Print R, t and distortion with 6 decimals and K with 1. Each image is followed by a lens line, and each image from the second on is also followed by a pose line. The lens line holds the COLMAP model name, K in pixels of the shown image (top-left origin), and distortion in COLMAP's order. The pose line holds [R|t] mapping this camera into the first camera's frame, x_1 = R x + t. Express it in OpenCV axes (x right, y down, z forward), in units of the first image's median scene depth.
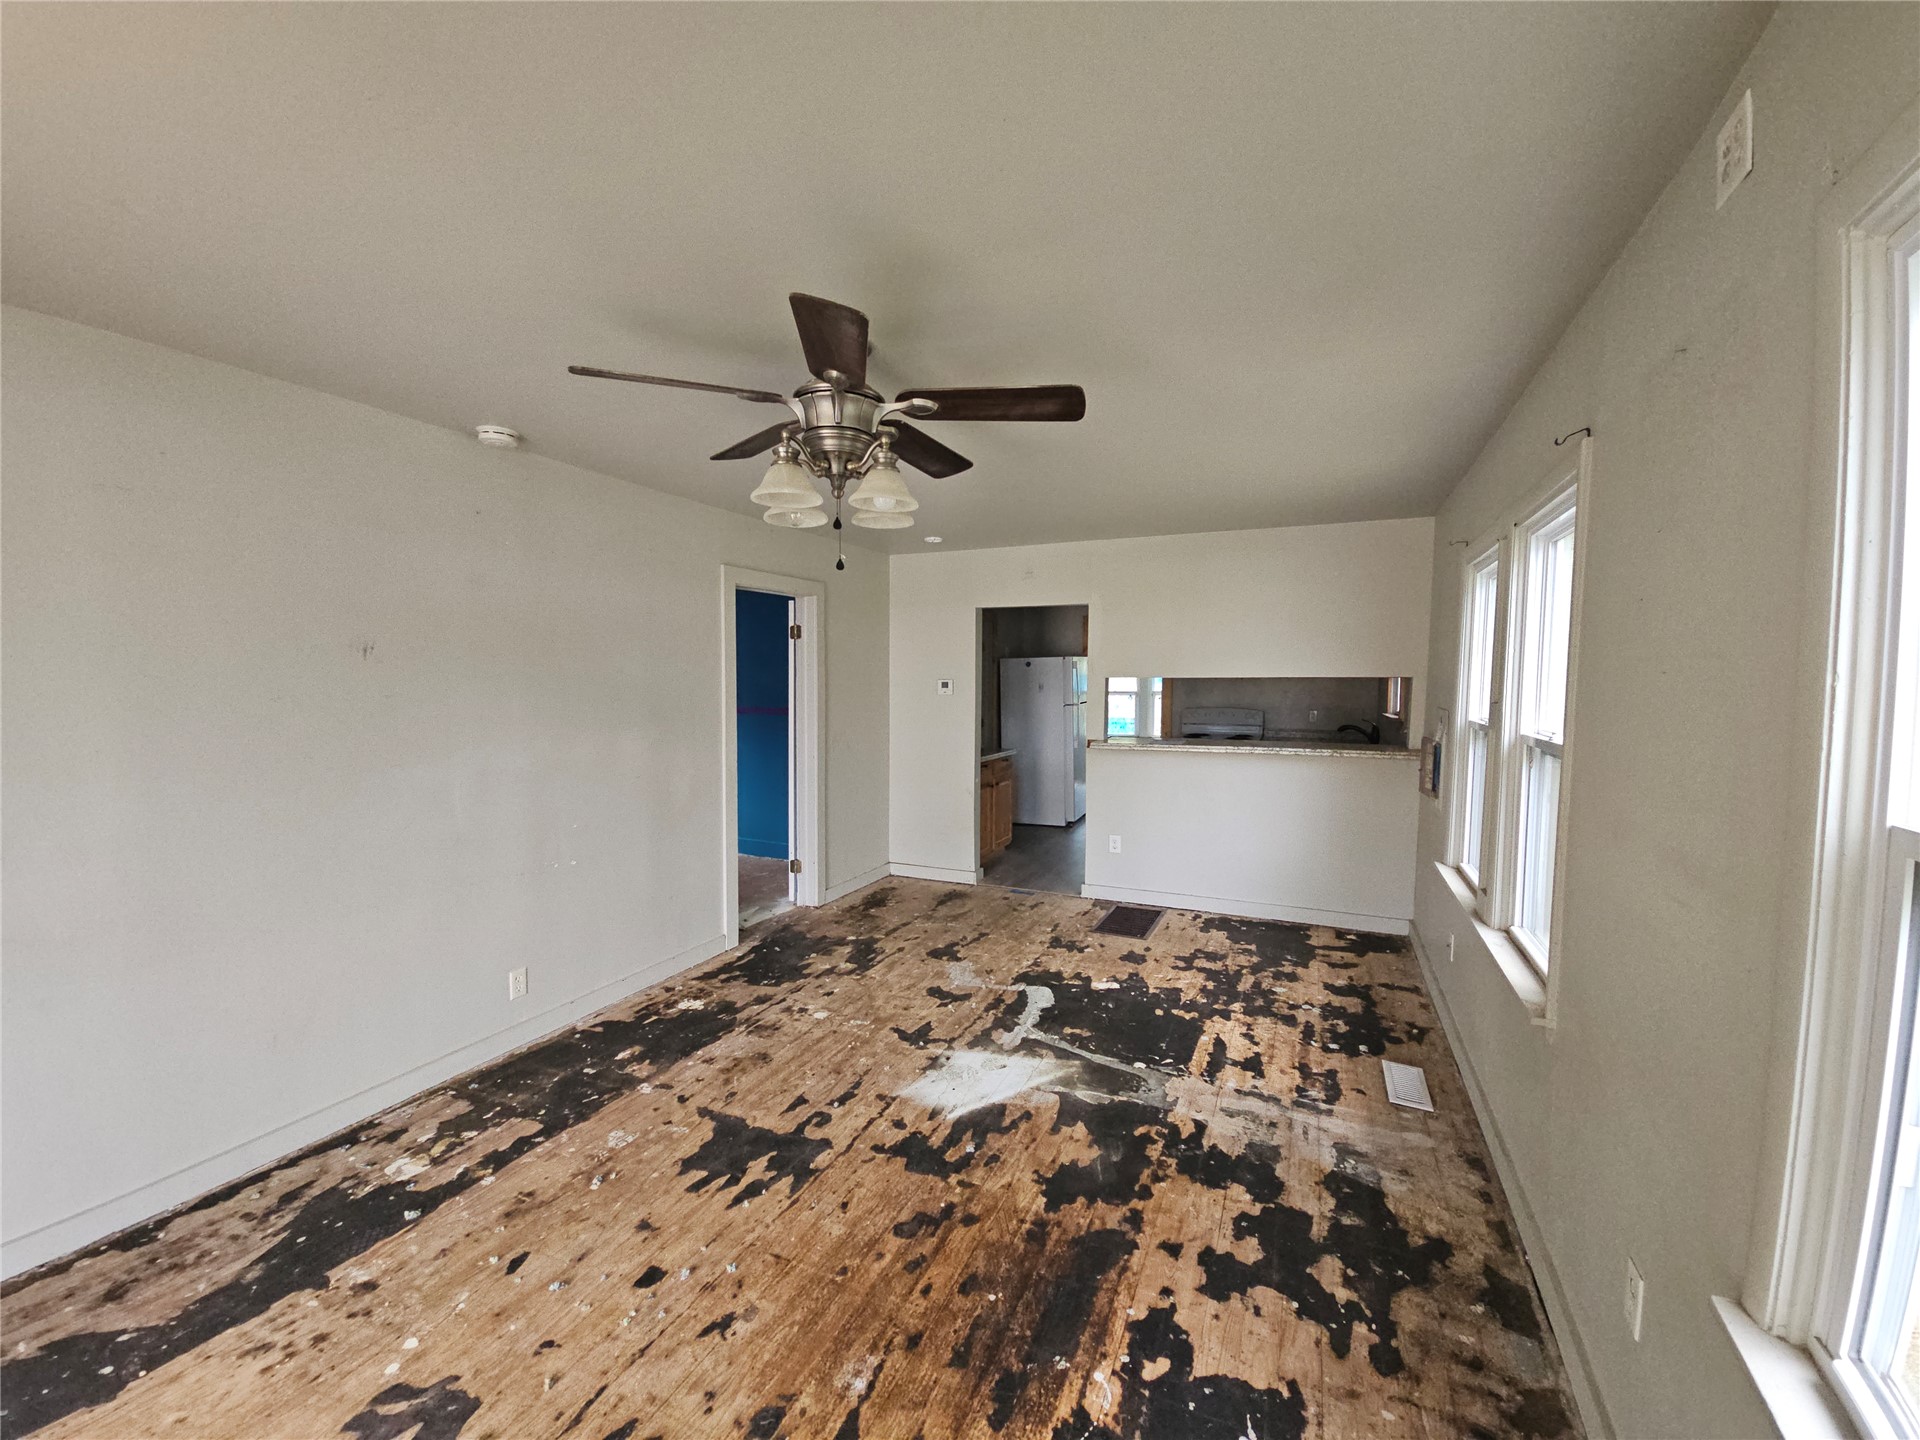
lens RADIAL K [[780.0, 0, 960.0], [0, 780.0, 720.0], [0, 0, 1]] dist [-0.000814, -0.000548]
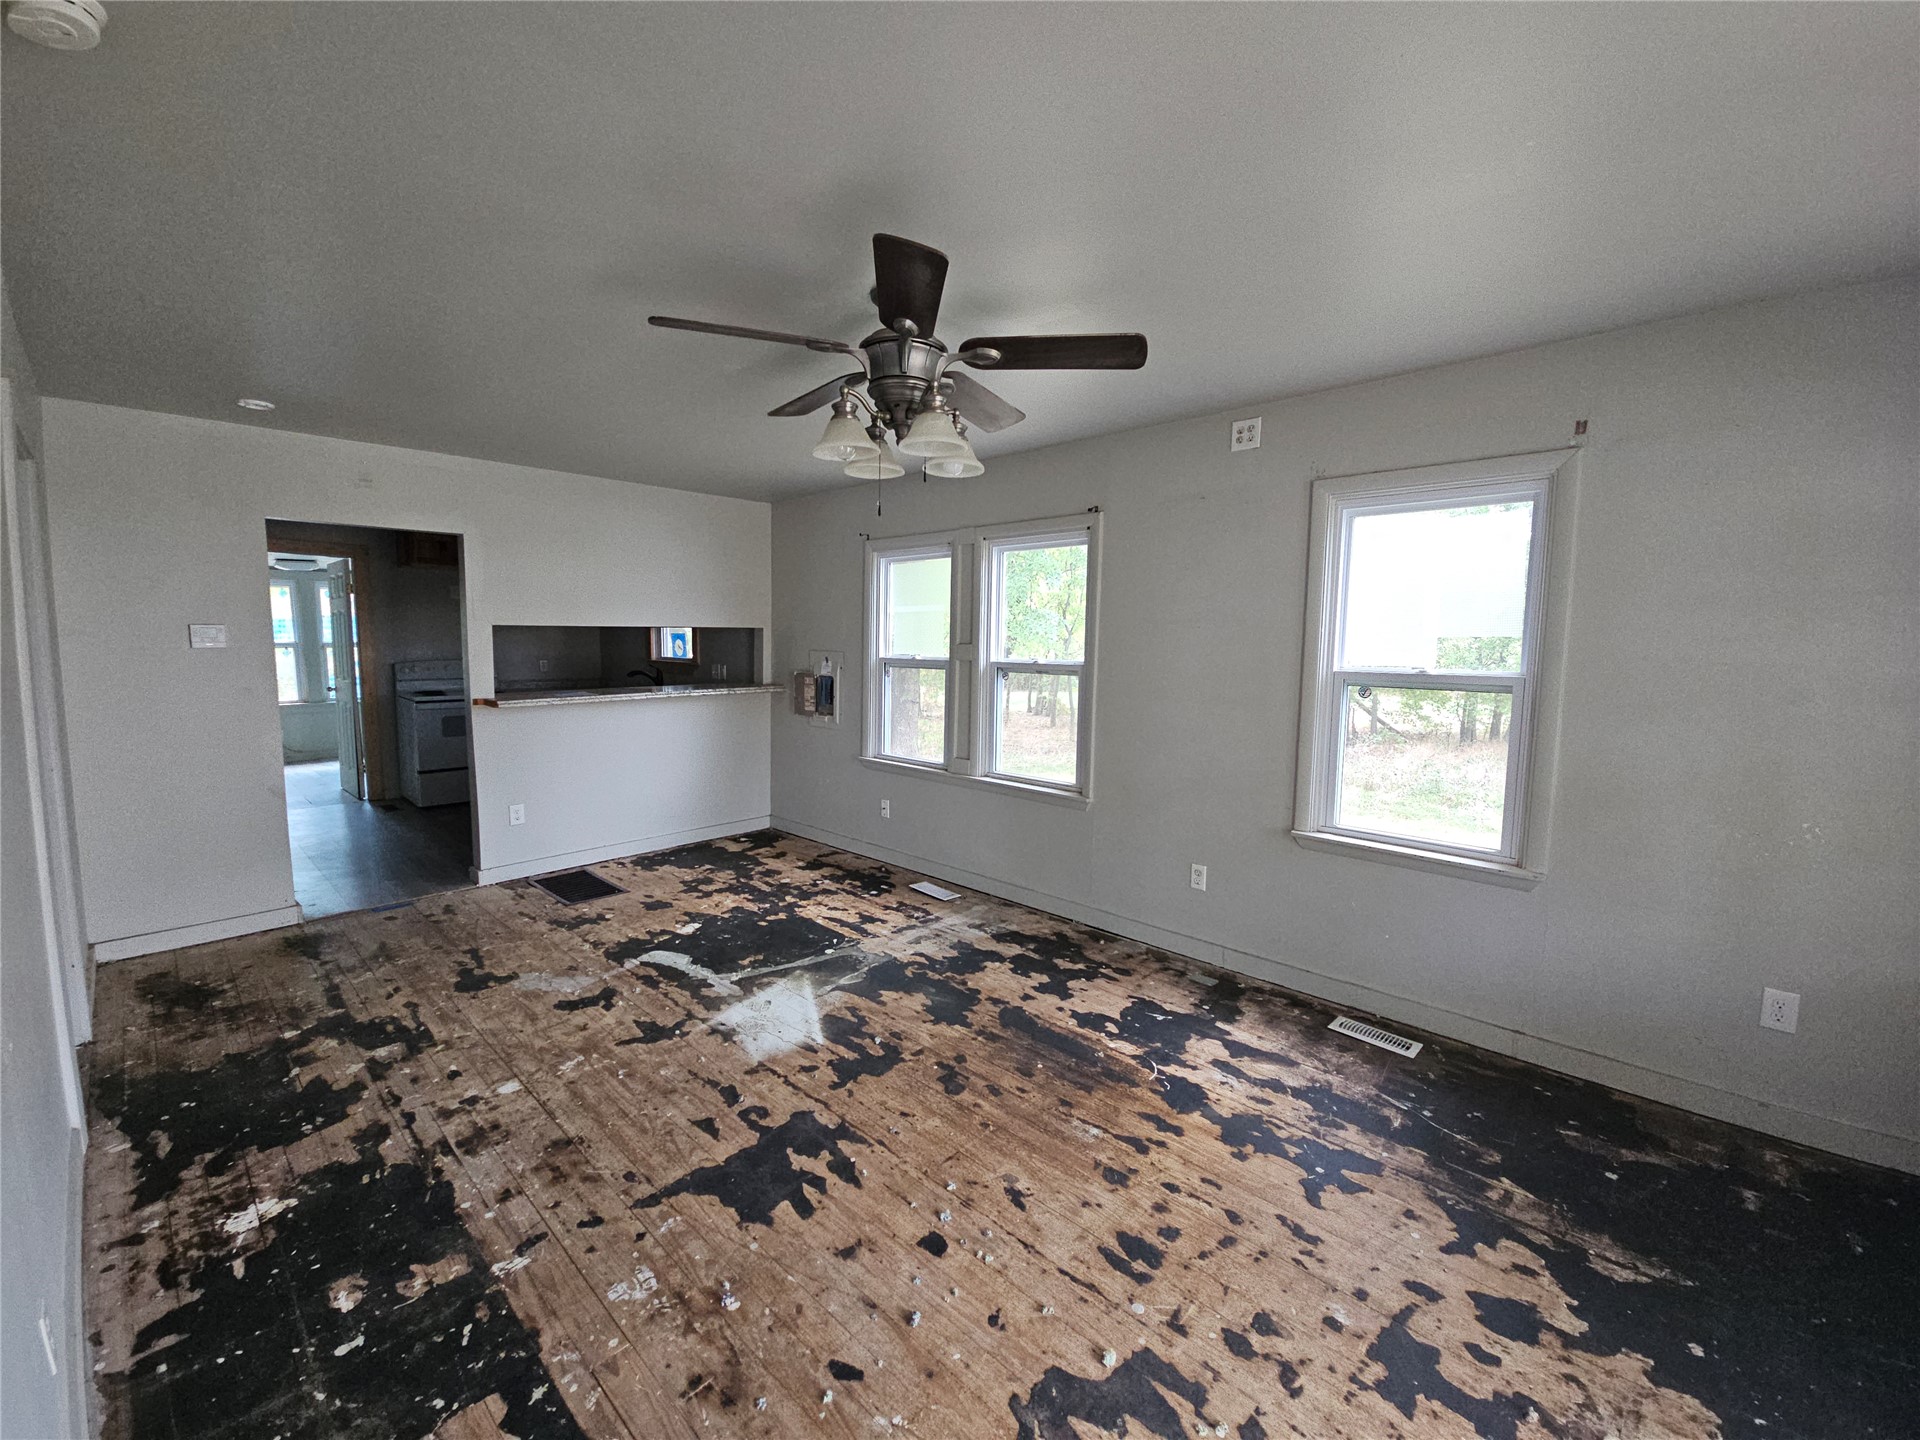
lens RADIAL K [[775.0, 0, 956.4], [0, 775.0, 715.6], [0, 0, 1]] dist [0.001825, -0.003749]
pose [[0.328704, -0.098195, 0.939314, -0.859777], [0.042582, 0.995110, 0.089127, -0.018913], [-0.943473, 0.010701, 0.331278, 0.450384]]
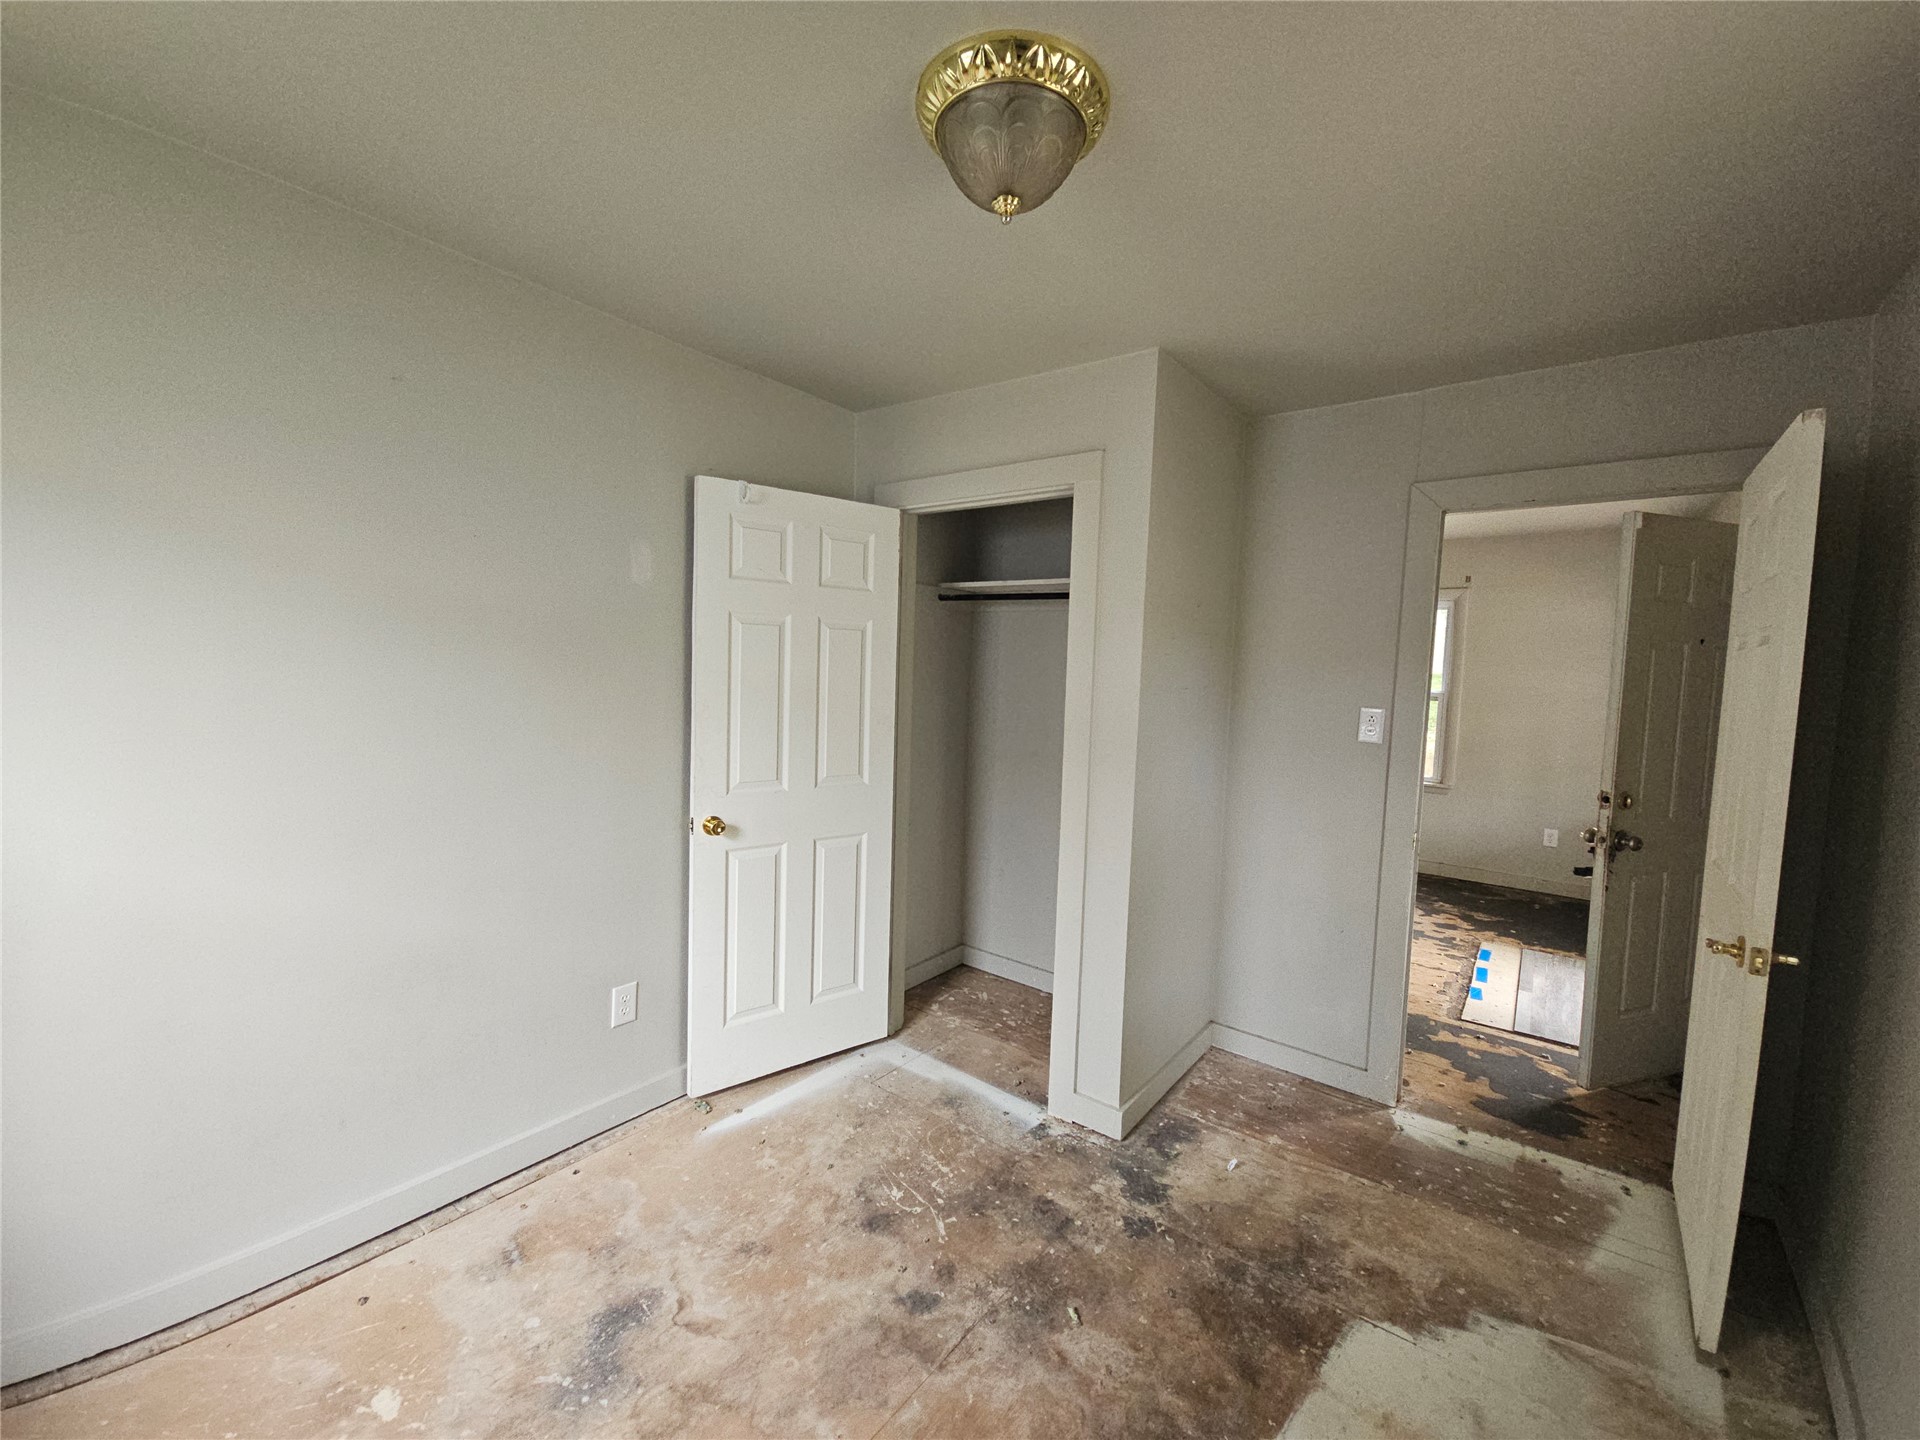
lens RADIAL K [[775.0, 0, 956.4], [0, 775.0, 715.6], [0, 0, 1]] dist [0.001825, -0.003749]
pose [[0.233975, -0.066336, 0.969977, -1.986028], [0.019674, 0.997788, 0.063493, -0.043439], [-0.972044, 0.004227, 0.234762, 0.864339]]
